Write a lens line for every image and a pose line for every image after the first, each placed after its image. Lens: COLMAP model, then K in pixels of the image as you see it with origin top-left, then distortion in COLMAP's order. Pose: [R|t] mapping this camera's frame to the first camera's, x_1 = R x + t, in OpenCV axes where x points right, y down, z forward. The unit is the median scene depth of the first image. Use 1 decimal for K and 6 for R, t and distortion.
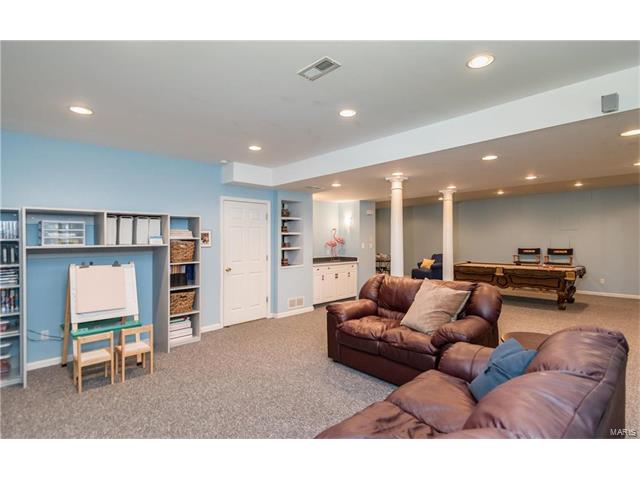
lens RADIAL K [[306.6, 0, 317.5], [0, 306.6, 241.8], [0, 0, 1]] dist [0.006033, 0.000468]
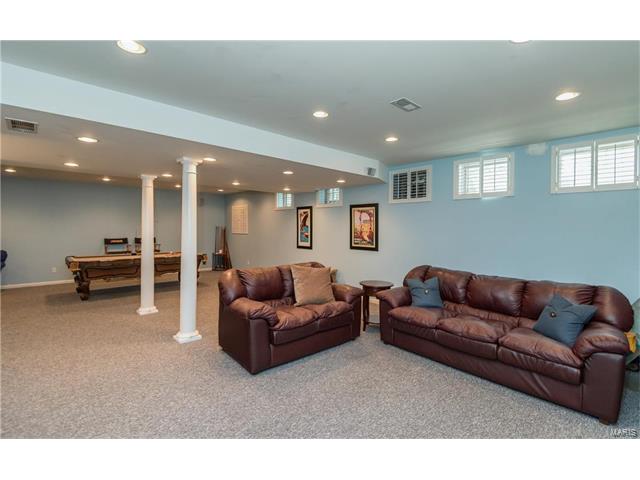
lens RADIAL K [[306.6, 0, 324.1], [0, 306.6, 226.2], [0, 0, 1]] dist [0.006033, 0.000468]
pose [[0.024702, 0.015045, 0.999582, -0.322694], [0.001428, 0.999885, -0.015085, -0.003713], [-0.999694, 0.001800, 0.024678, 0.317805]]
